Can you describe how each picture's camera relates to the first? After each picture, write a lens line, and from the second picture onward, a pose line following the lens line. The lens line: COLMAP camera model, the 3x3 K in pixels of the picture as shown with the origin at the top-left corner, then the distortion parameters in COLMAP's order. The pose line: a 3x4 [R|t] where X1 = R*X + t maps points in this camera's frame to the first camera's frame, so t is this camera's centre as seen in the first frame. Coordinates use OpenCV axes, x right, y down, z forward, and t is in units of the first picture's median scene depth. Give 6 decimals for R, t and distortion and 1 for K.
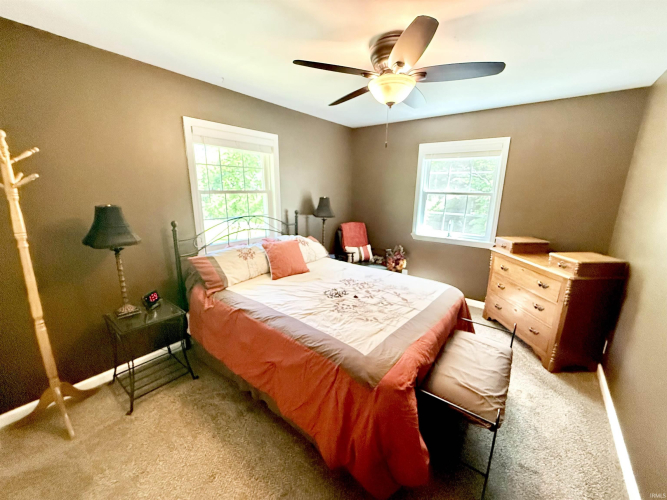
lens RADIAL K [[265.2, 0, 333.6], [0, 265.2, 252.0], [0, 0, 1]] dist [0.000325, -0.000229]
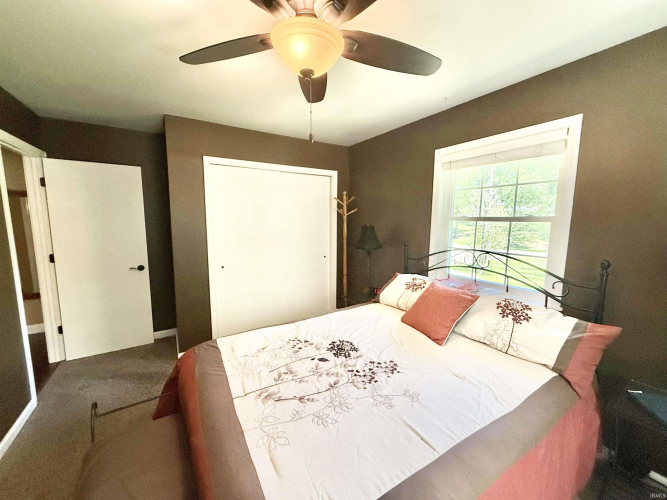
lens RADIAL K [[265.2, 0, 335.1], [0, 265.2, 247.9], [0, 0, 1]] dist [0.000325, -0.000229]
pose [[-0.319401, 0.111366, -0.941053, 0.699179], [-0.215006, 0.958655, 0.186424, -0.260013], [0.922906, 0.261876, -0.282251, 1.118329]]
